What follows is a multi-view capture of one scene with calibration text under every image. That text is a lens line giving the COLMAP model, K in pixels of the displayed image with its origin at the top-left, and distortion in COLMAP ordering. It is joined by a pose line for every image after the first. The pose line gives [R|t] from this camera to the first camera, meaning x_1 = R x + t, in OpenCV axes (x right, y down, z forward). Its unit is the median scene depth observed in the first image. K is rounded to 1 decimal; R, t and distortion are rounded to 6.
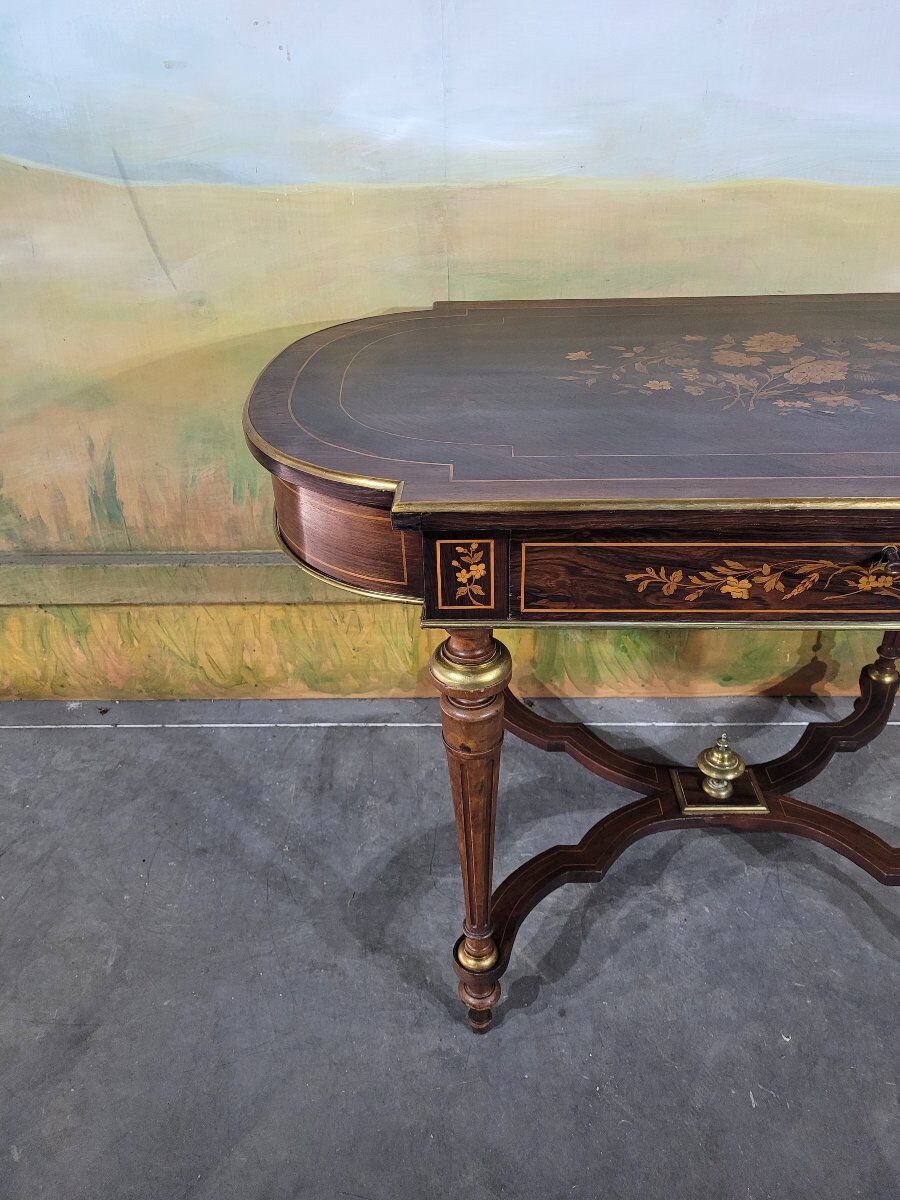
lens RADIAL K [[914.9, 0, 453.0], [0, 914.9, 594.6], [0, 0, 1]] dist [0.036232, -0.028851]
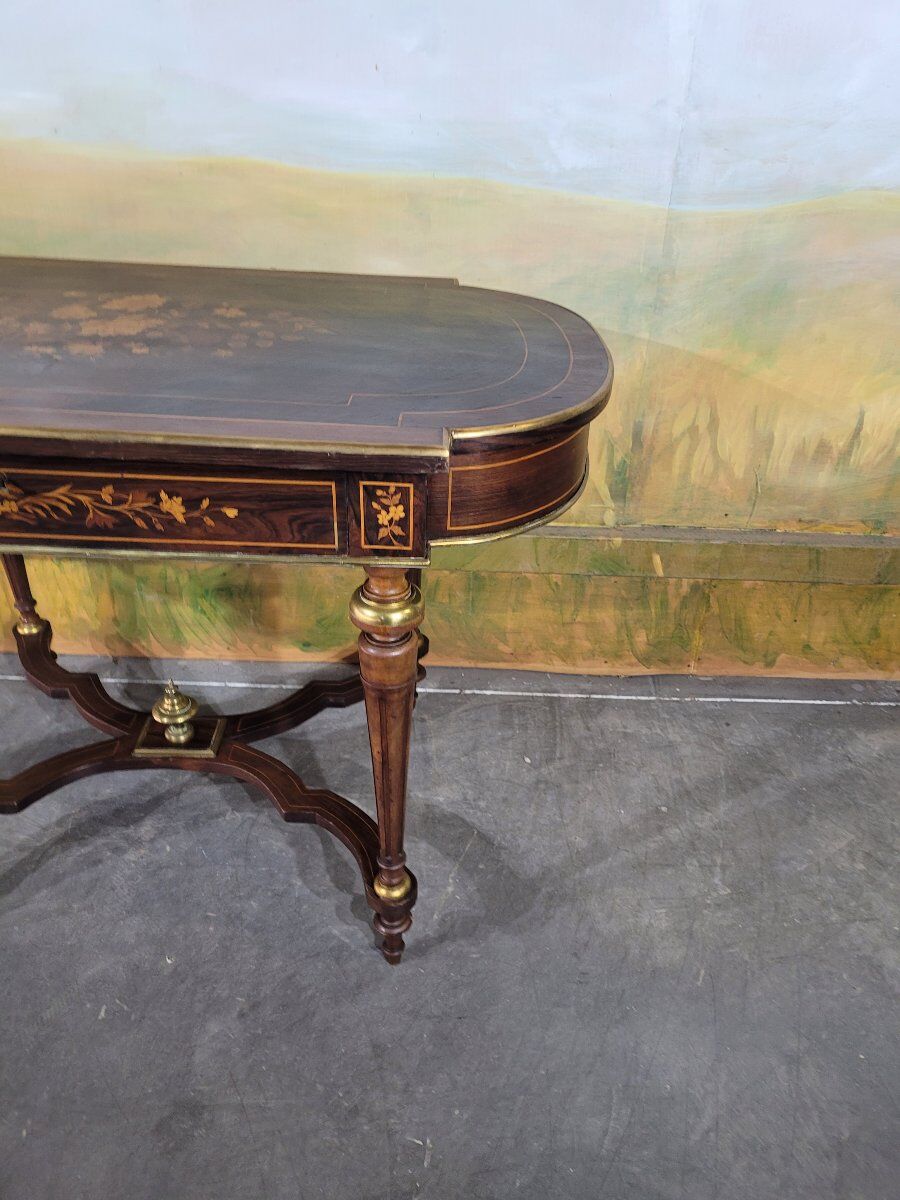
lens RADIAL K [[914.9, 0, 472.6], [0, 914.9, 608.5], [0, 0, 1]] dist [0.036232, -0.028851]
pose [[0.997606, 0.040688, 0.055912, 0.561708], [-0.041263, 0.999106, 0.009169, 0.043275], [-0.055489, -0.011455, 0.998394, -0.071794]]
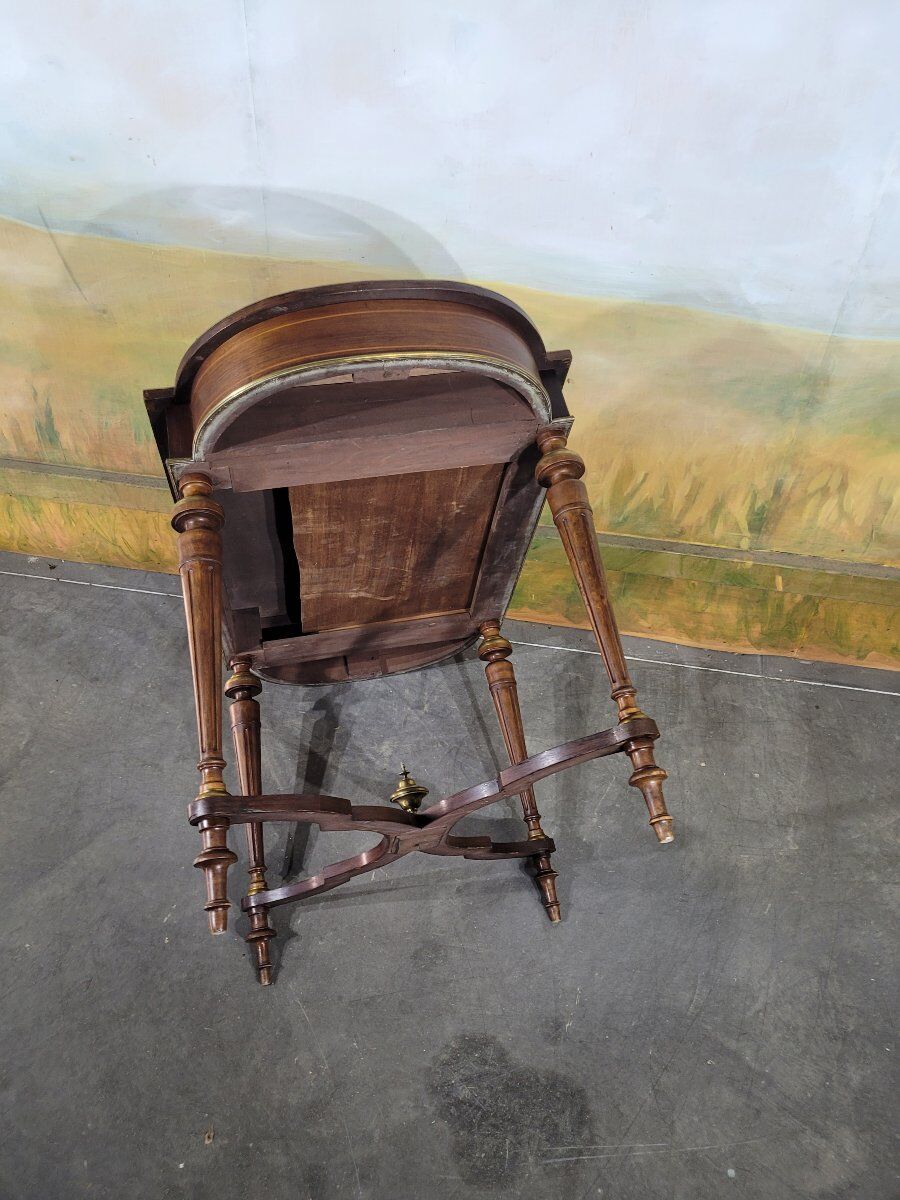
lens RADIAL K [[914.9, 0, 438.6], [0, 914.9, 584.8], [0, 0, 1]] dist [0.036232, -0.028851]
pose [[0.989109, 0.132706, -0.063661, 0.400057], [-0.116758, 0.970790, 0.209603, -0.282744], [0.089617, -0.199888, 0.975712, -0.437531]]
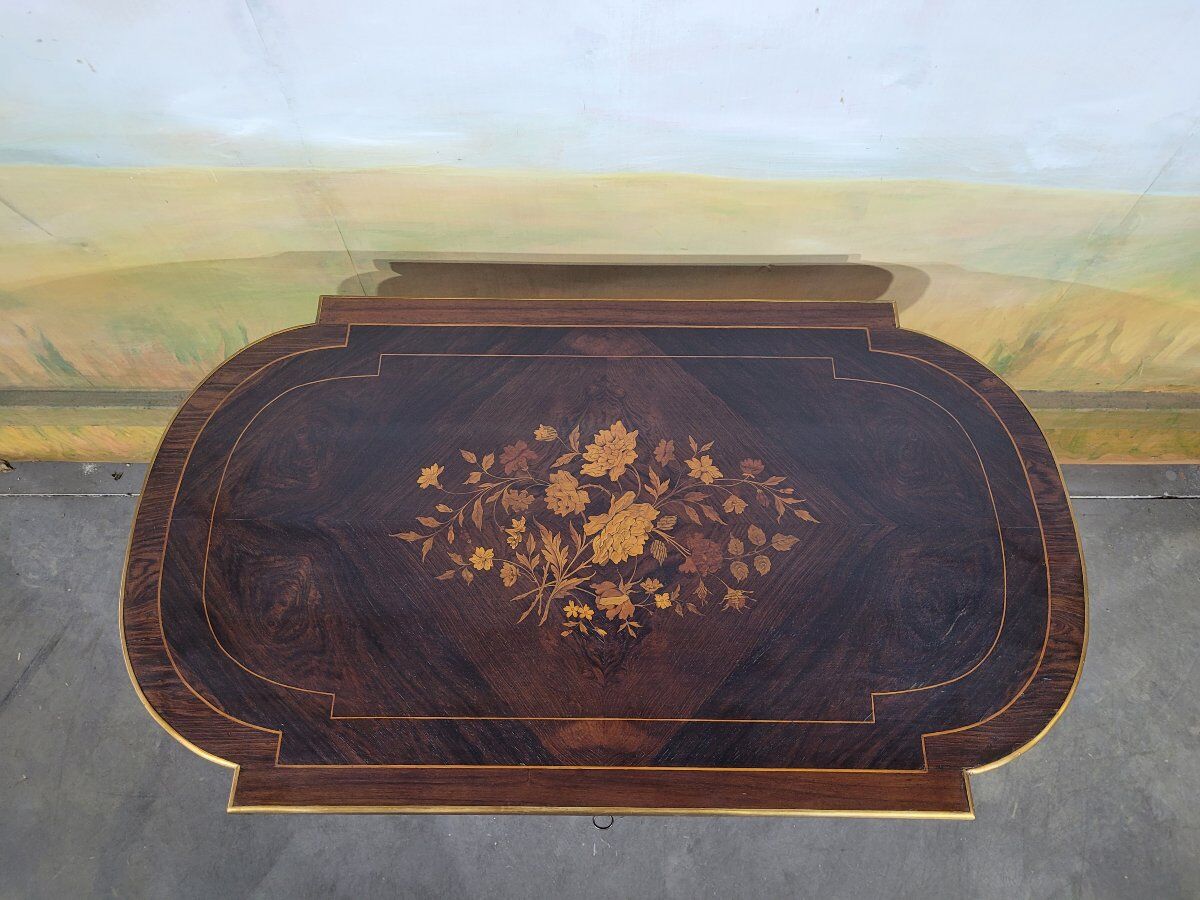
lens RADIAL K [[914.9, 0, 608.8], [0, 914.9, 450.5], [0, 0, 1]] dist [0.036232, -0.028851]
pose [[0.999480, -0.005258, 0.031813, 0.252691], [-0.013264, 0.832232, 0.554269, -0.718403], [-0.029390, -0.554403, 0.831729, 0.075088]]
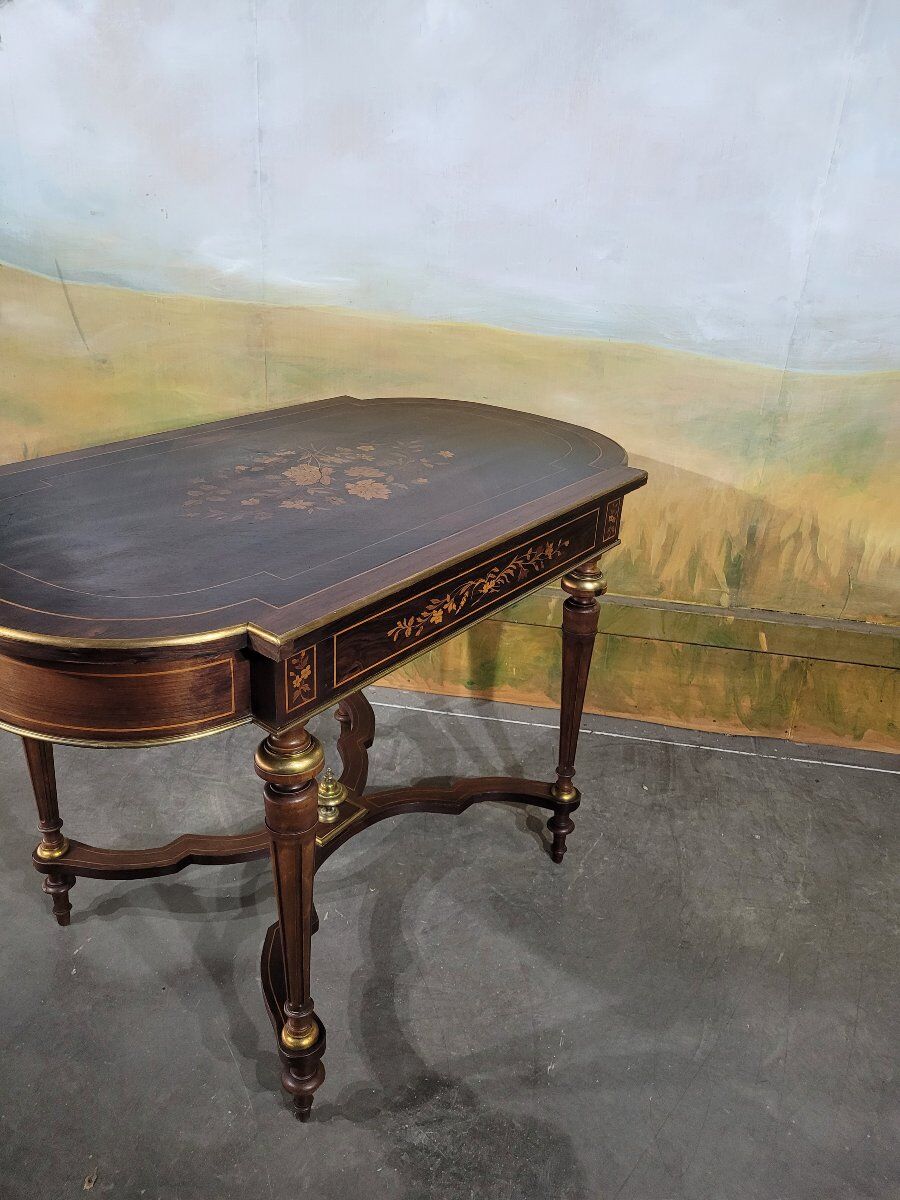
lens RADIAL K [[914.9, 0, 461.2], [0, 914.9, 584.6], [0, 0, 1]] dist [0.036232, -0.028851]
pose [[0.988762, 0.126306, -0.079973, 0.489477], [-0.135040, 0.984104, -0.115343, 0.139628], [0.064133, 0.124846, 0.990101, -0.416436]]
